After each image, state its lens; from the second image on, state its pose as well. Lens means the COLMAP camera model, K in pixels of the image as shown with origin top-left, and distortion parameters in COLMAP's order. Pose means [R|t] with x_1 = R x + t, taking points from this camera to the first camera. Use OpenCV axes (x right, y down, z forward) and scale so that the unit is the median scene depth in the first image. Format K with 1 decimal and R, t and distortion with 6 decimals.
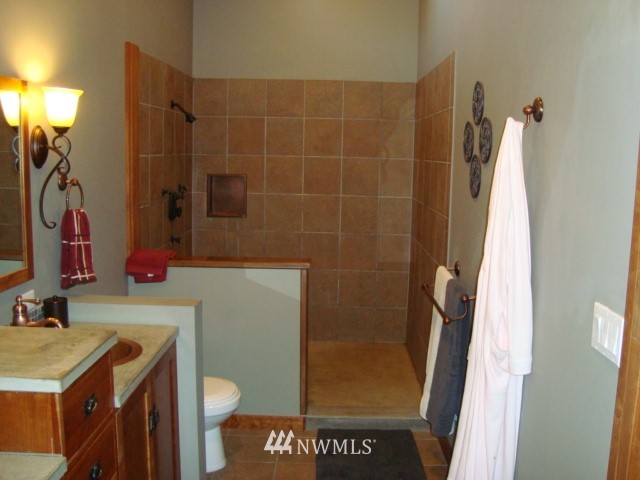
lens RADIAL K [[631.2, 0, 320.0], [0, 631.2, 240.0], [0, 0, 1]] dist [-0.209355, 0.225376]
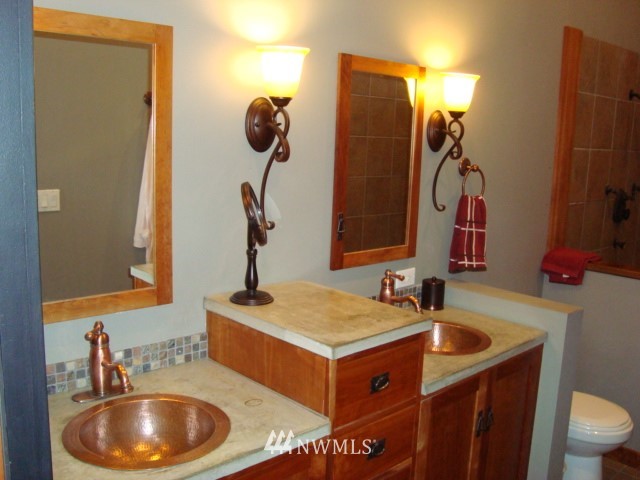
lens RADIAL K [[631.2, 0, 320.0], [0, 631.2, 240.0], [0, 0, 1]] dist [-0.209355, 0.225376]
pose [[0.702753, 0.122677, -0.700777, 0.153981], [-0.119991, 0.991348, 0.053215, -0.002758], [0.701242, 0.046690, 0.711392, 0.118479]]
